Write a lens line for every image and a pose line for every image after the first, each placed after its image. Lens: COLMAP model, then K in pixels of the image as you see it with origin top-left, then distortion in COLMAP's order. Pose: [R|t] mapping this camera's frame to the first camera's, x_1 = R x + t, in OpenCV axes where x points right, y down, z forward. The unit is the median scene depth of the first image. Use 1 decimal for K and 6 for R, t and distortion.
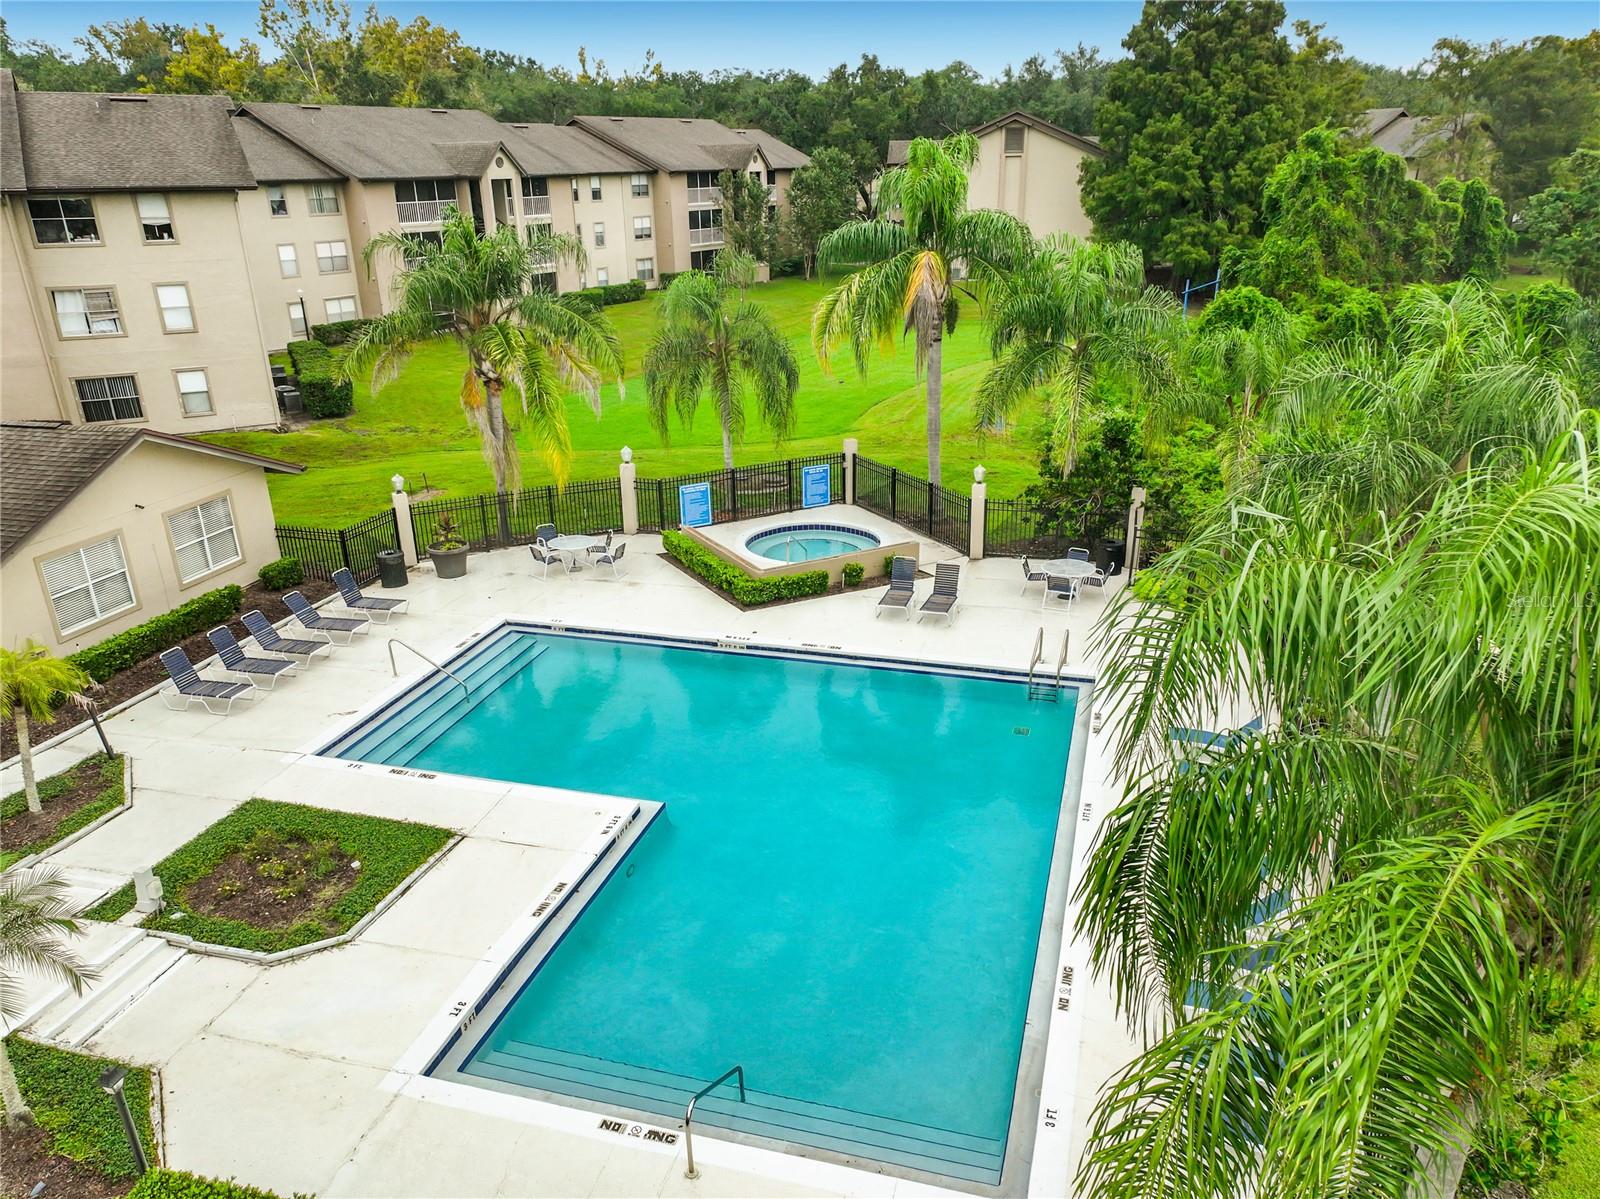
lens RADIAL K [[1148.4, 0, 798.5], [0, 1148.4, 621.7], [0, 0, 1]] dist [-0.001535, 0.005254]
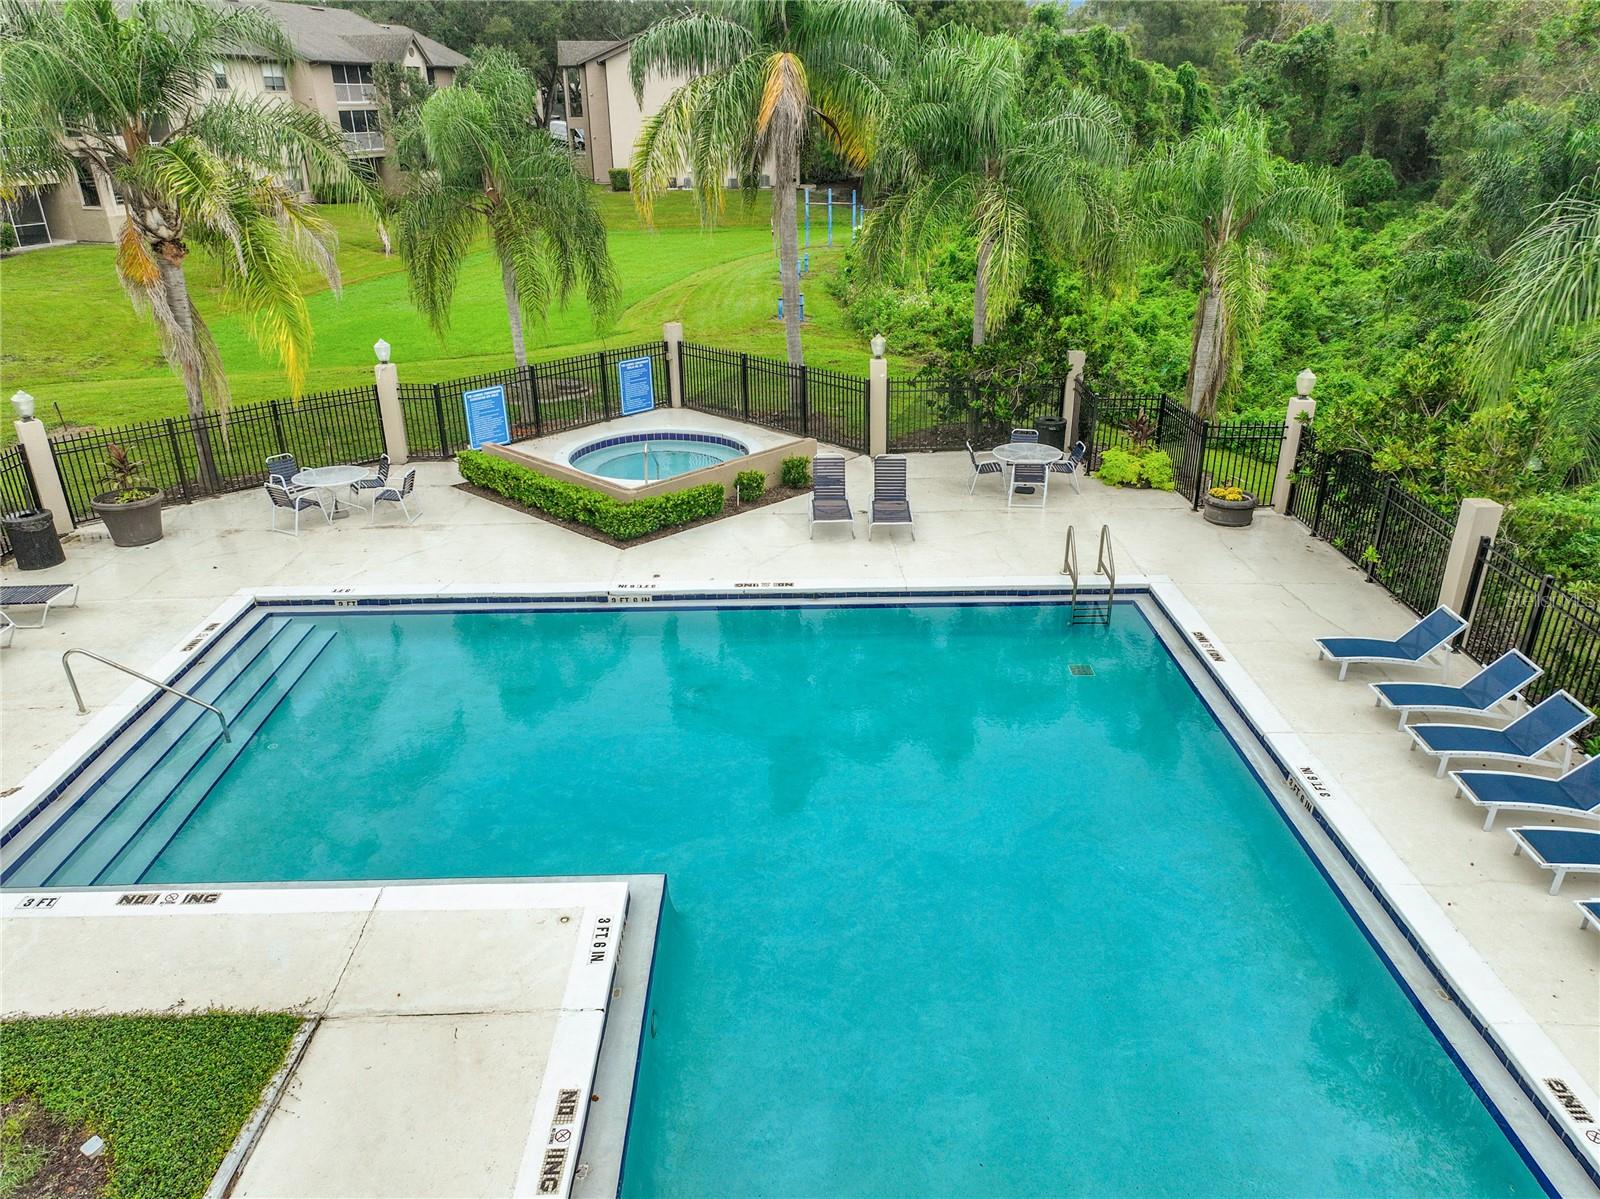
lens RADIAL K [[1142.3, 0, 800.0], [0, 1142.3, 599.5], [0, 0, 1]] dist [0.000352, 0.011261]
pose [[0.956844, -0.110636, 0.268717, -0.116976], [0.102087, 0.993729, 0.045627, 0.000862], [-0.272079, -0.016225, 0.962138, 0.264472]]
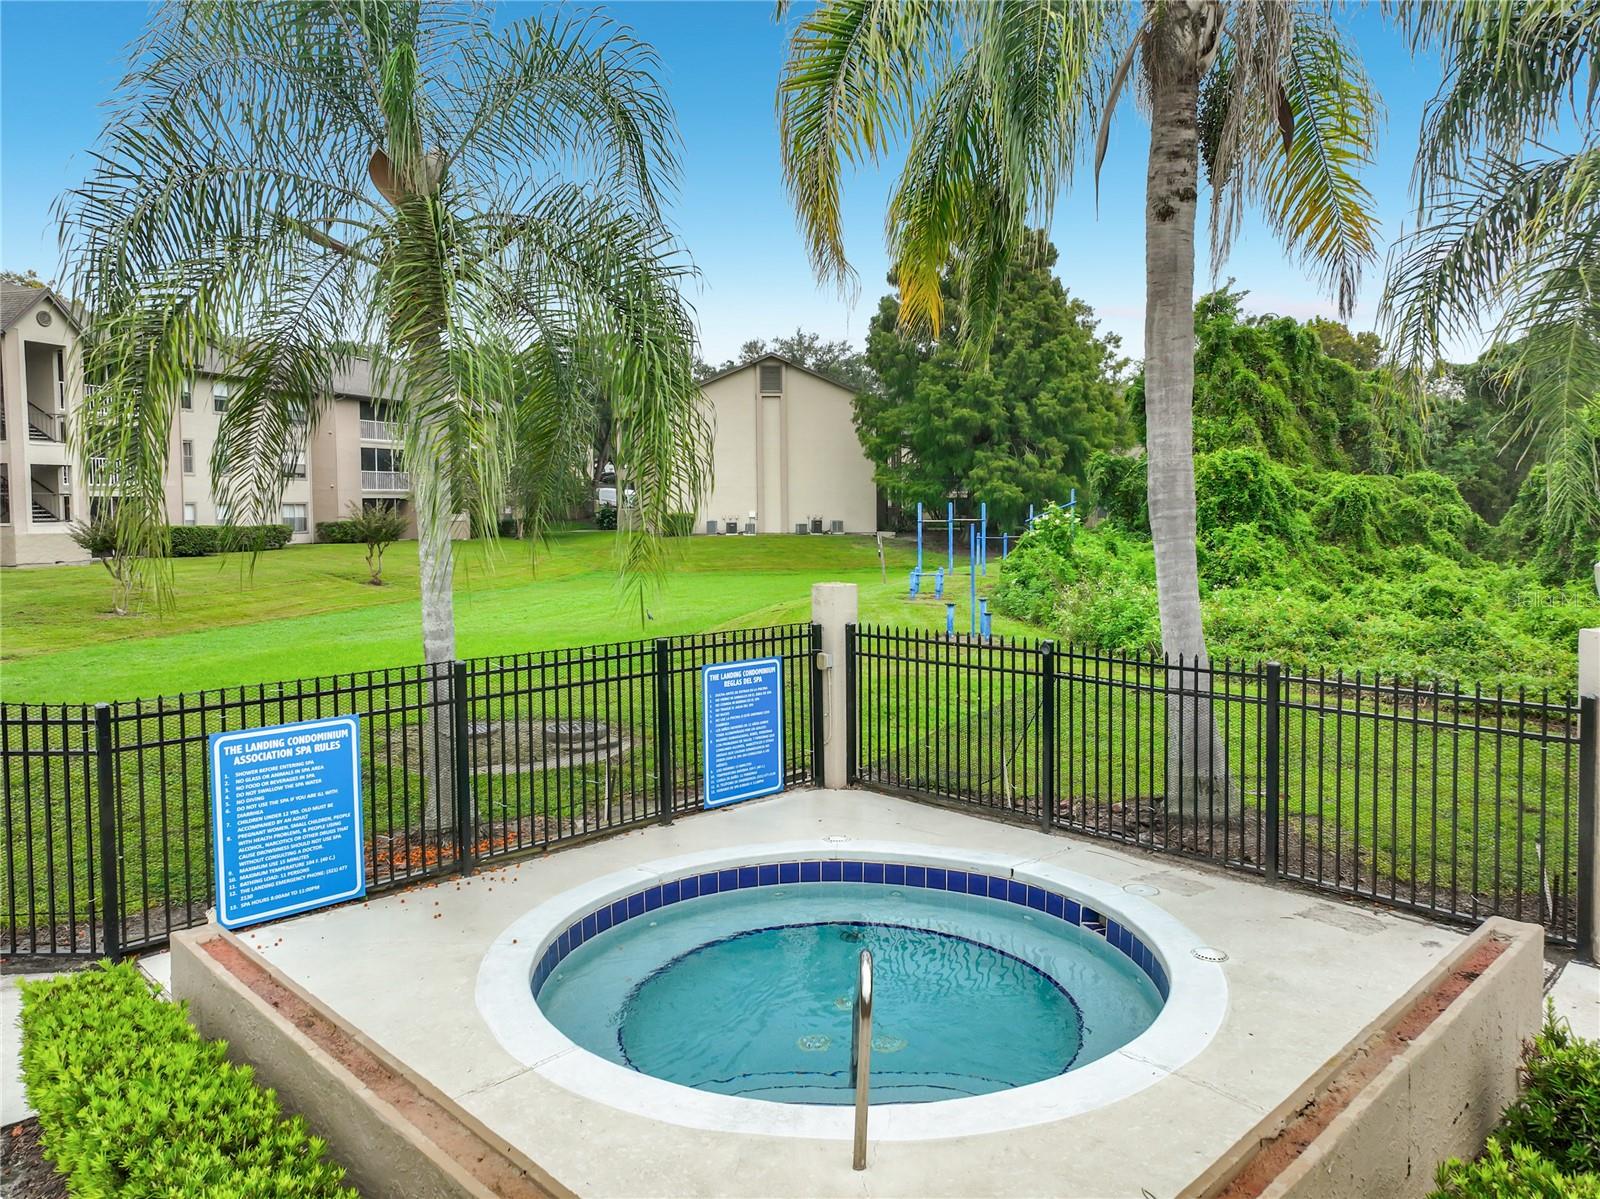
lens RADIAL K [[1143.6, 0, 818.9], [0, 1143.6, 569.5], [0, 0, 1]] dist [0.005809, 0.003572]
pose [[0.959730, -0.003507, 0.280901, -0.056926], [0.091634, 0.949138, -0.301231, -0.076392], [-0.265557, 0.314840, 0.911238, 0.817490]]
